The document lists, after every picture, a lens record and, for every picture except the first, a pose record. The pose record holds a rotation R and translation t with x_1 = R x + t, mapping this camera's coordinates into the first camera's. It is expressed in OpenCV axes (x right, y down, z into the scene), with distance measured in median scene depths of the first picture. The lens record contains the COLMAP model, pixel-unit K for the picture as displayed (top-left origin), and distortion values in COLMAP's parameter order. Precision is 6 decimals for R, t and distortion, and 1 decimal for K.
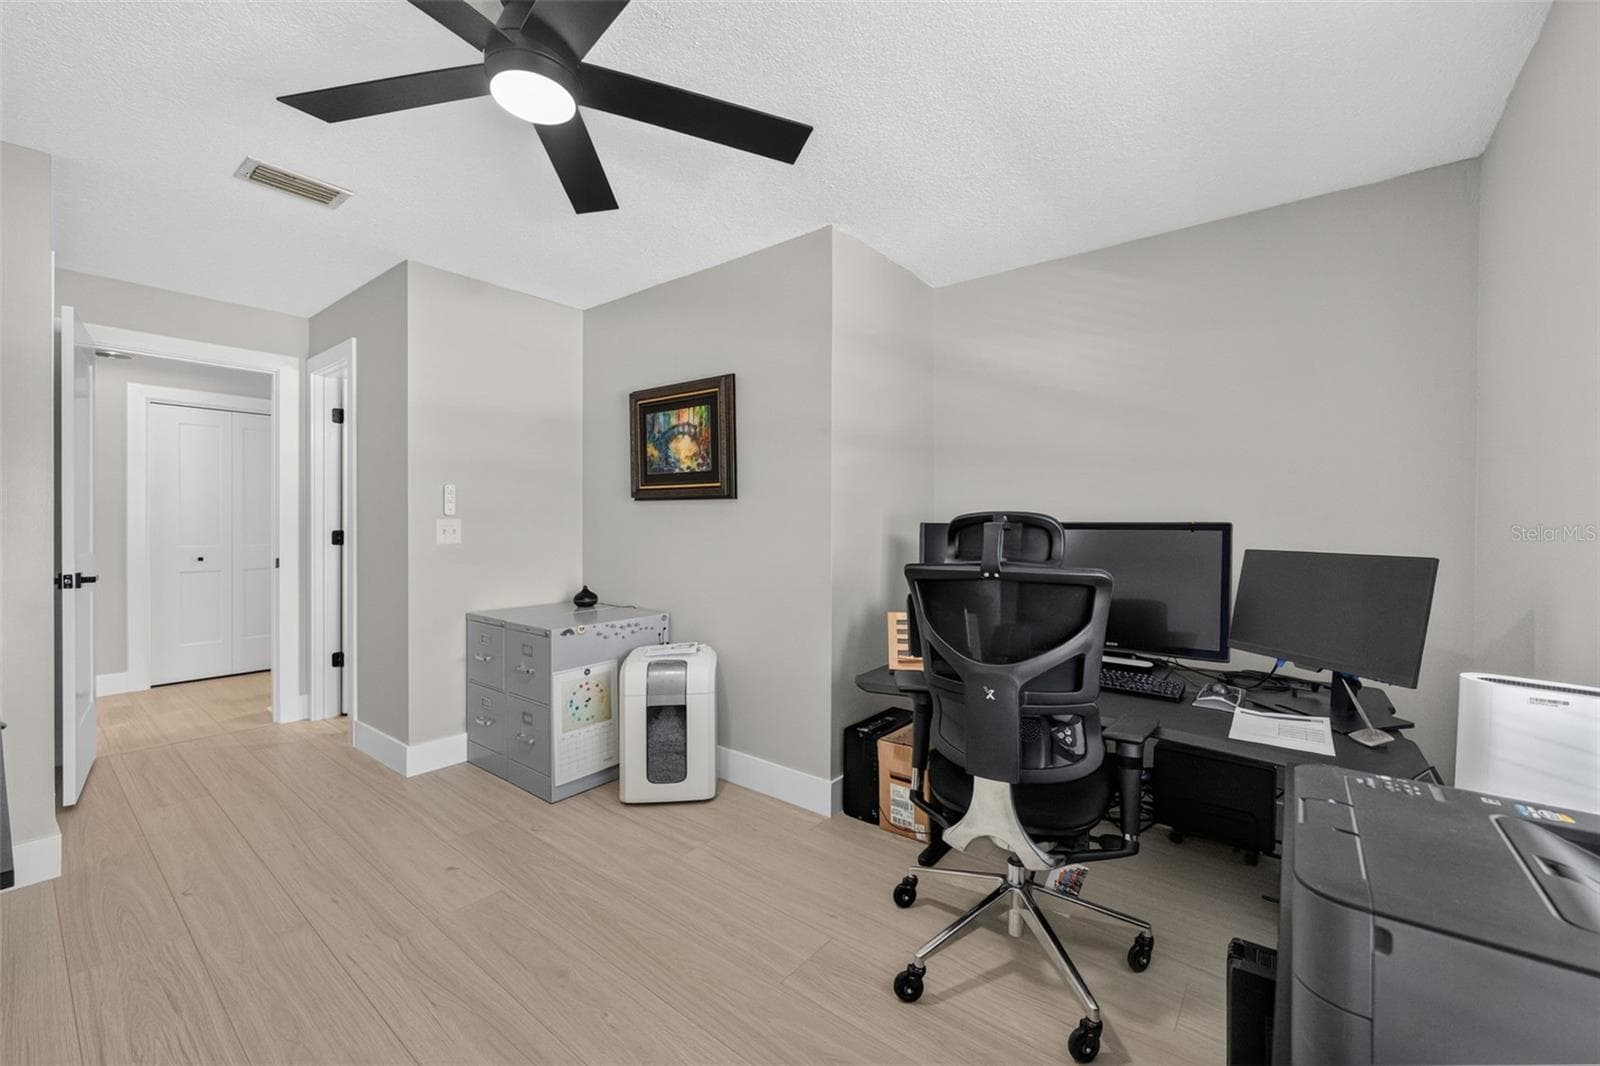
lens RADIAL K [[641.3, 0, 795.5], [0, 641.3, 529.4], [0, 0, 1]] dist [-0.001348, -0.000277]
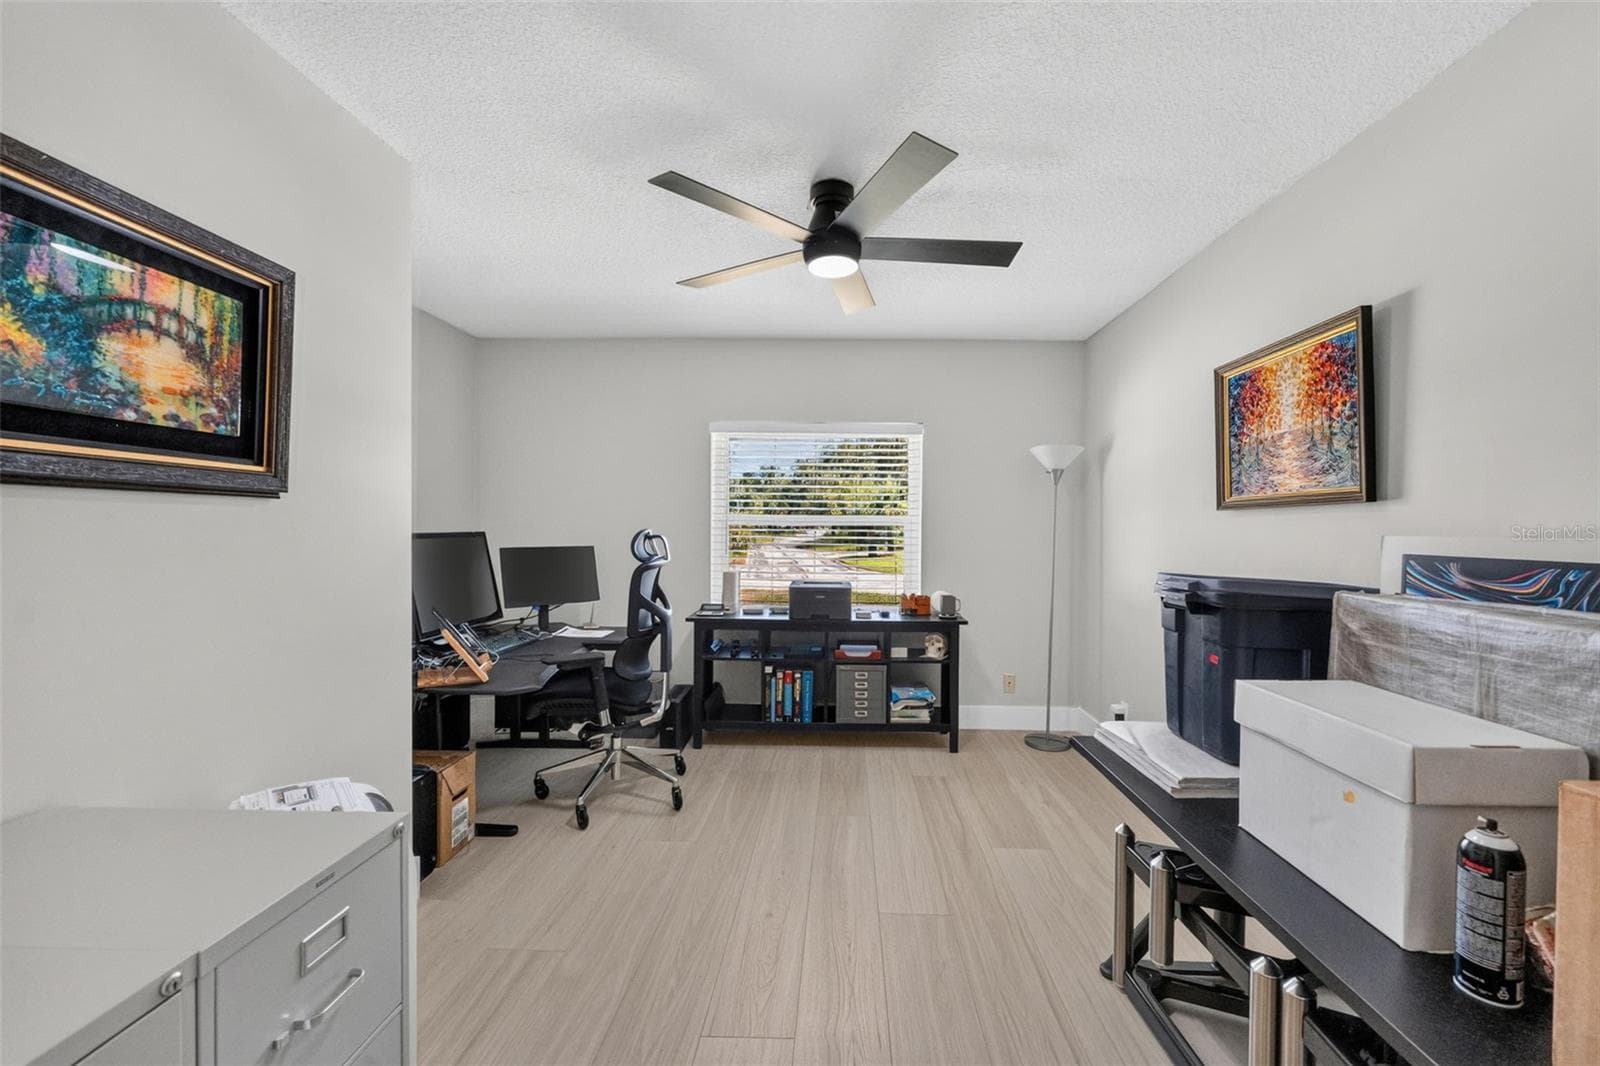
lens RADIAL K [[641.3, 0, 795.5], [0, 641.3, 529.4], [0, 0, 1]] dist [-0.001348, -0.000277]
pose [[-0.567682, -0.013301, 0.823141, -0.751777], [-0.001628, 0.999886, 0.015034, -0.029296], [-0.823247, 0.007195, -0.567638, 0.903981]]
